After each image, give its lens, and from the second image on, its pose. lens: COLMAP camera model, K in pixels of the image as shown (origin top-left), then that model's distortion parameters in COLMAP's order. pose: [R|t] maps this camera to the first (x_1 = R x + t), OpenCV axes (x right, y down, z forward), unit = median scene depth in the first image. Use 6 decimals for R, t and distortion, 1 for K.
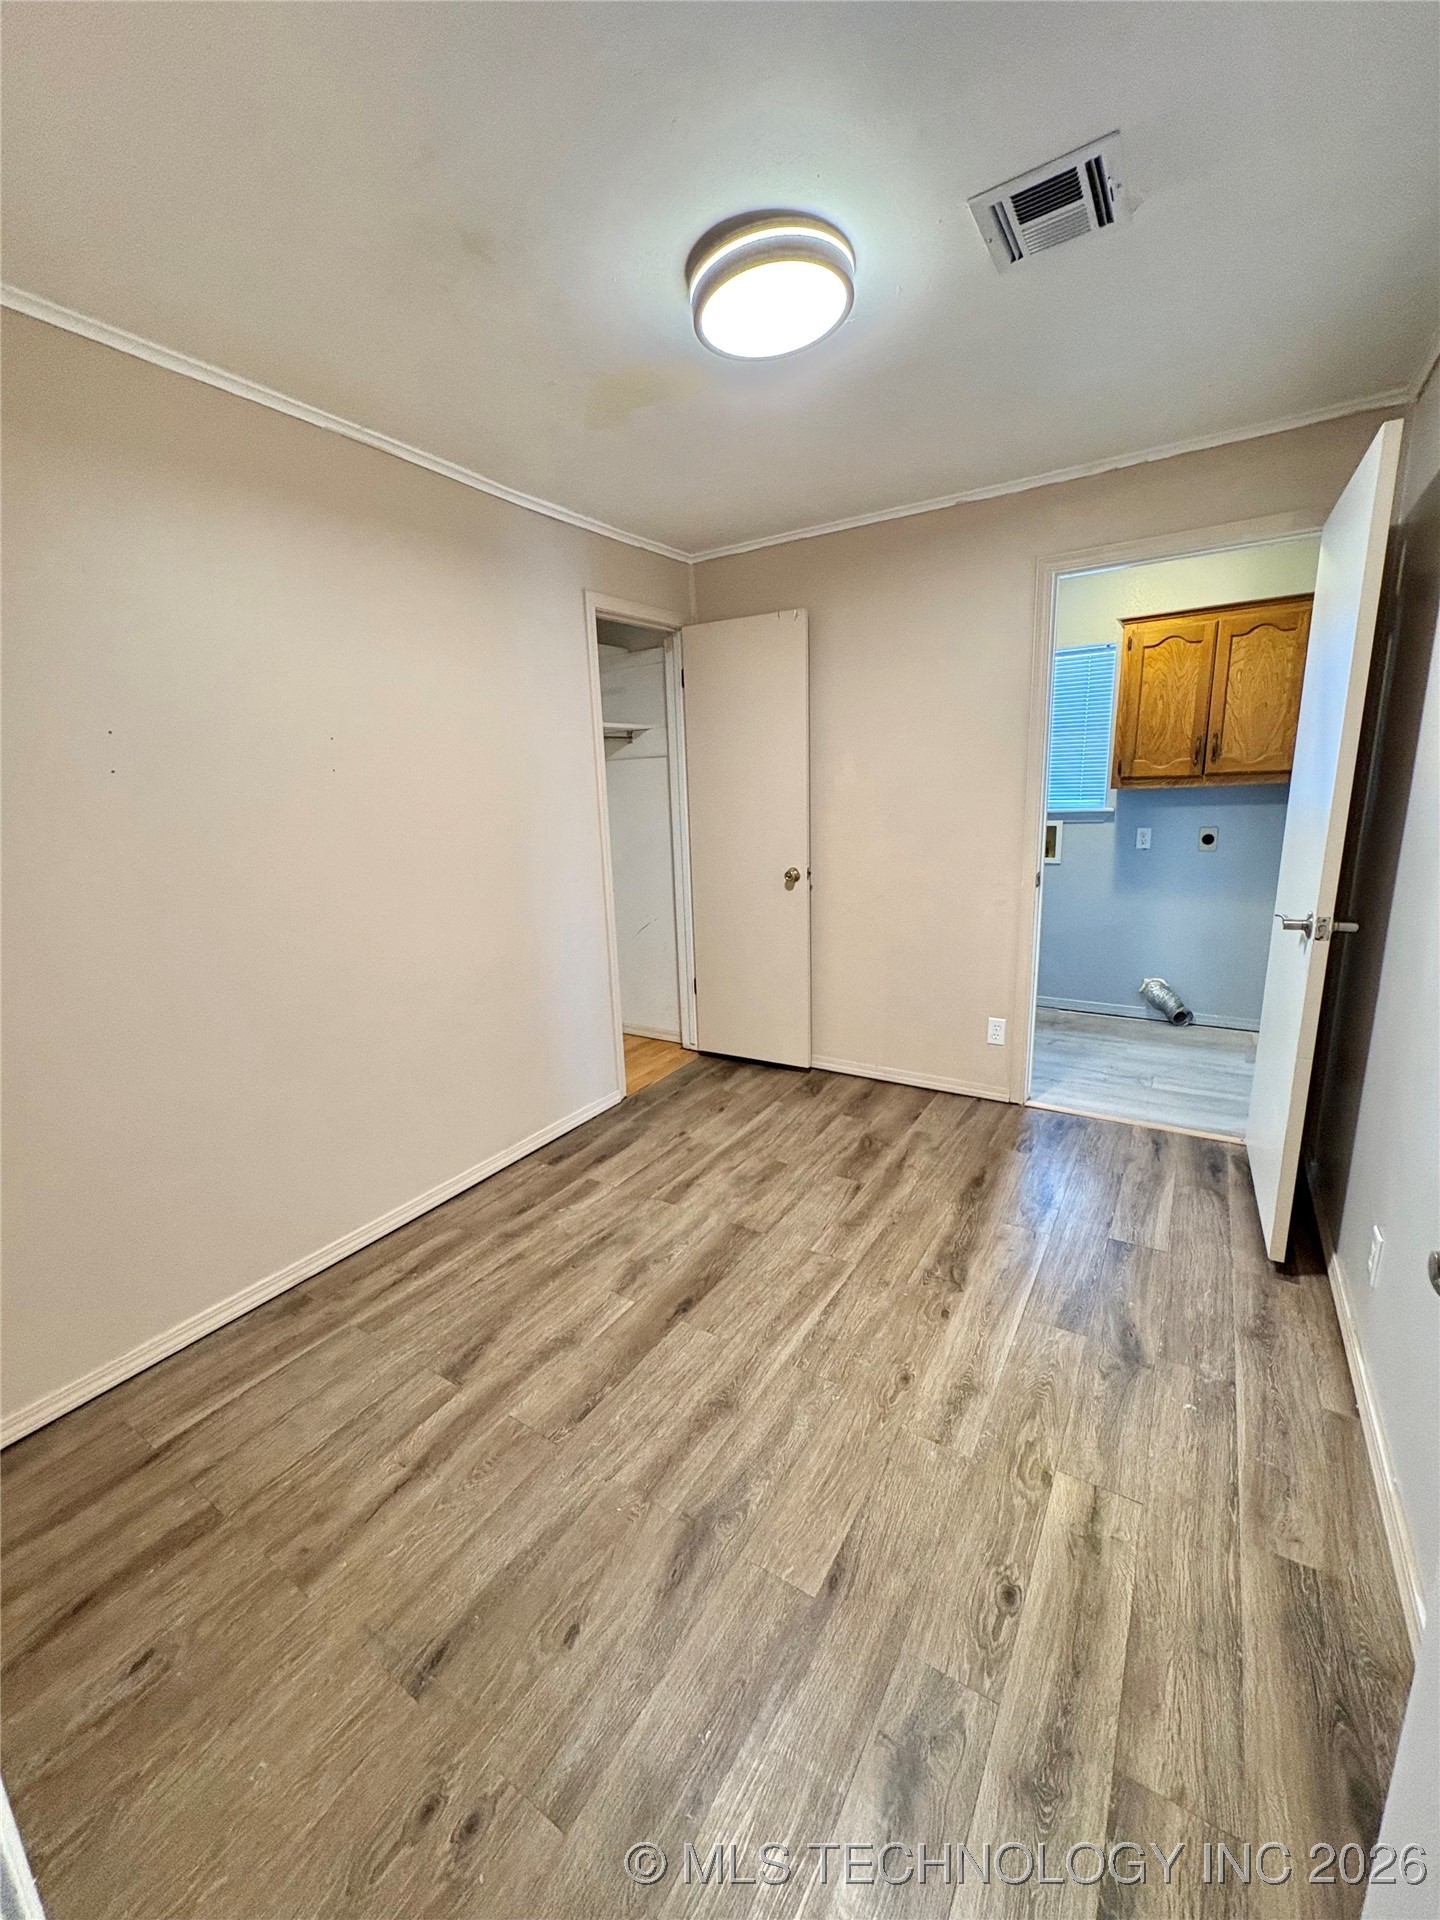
lens RADIAL K [[773.8, 0, 720.0], [0, 773.8, 960.0], [0, 0, 1]] dist [0.009981, -0.004346]
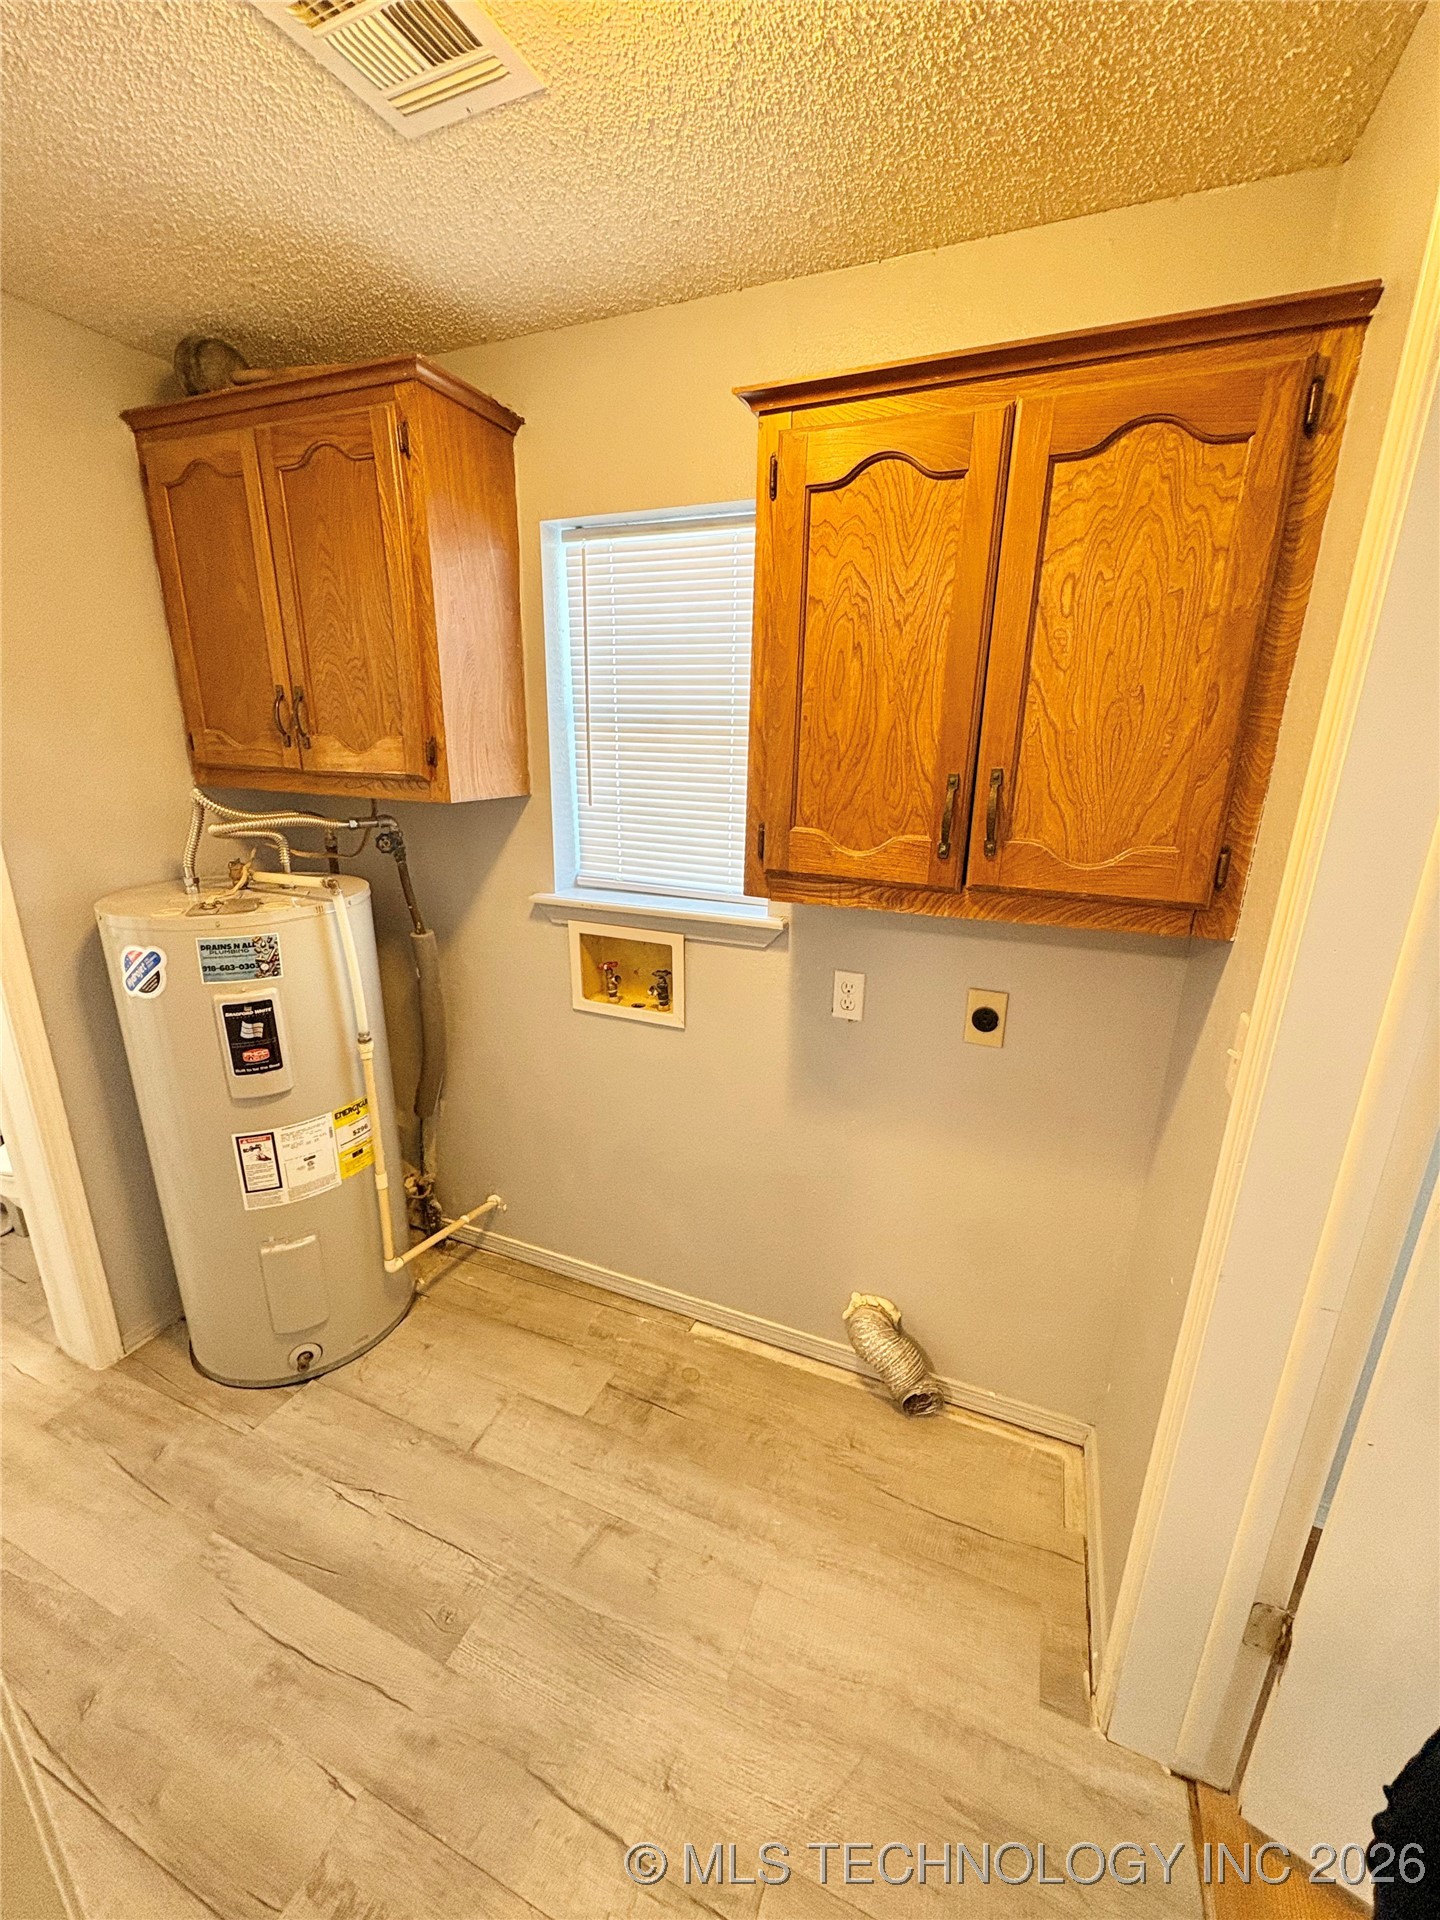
lens RADIAL K [[773.8, 0, 720.0], [0, 773.8, 960.0], [0, 0, 1]] dist [0.009981, -0.004346]
pose [[0.986811, 0.001030, 0.161871, 0.451857], [-0.012665, 0.997406, 0.070861, -0.225552], [-0.161378, -0.071977, 0.984264, 0.664013]]
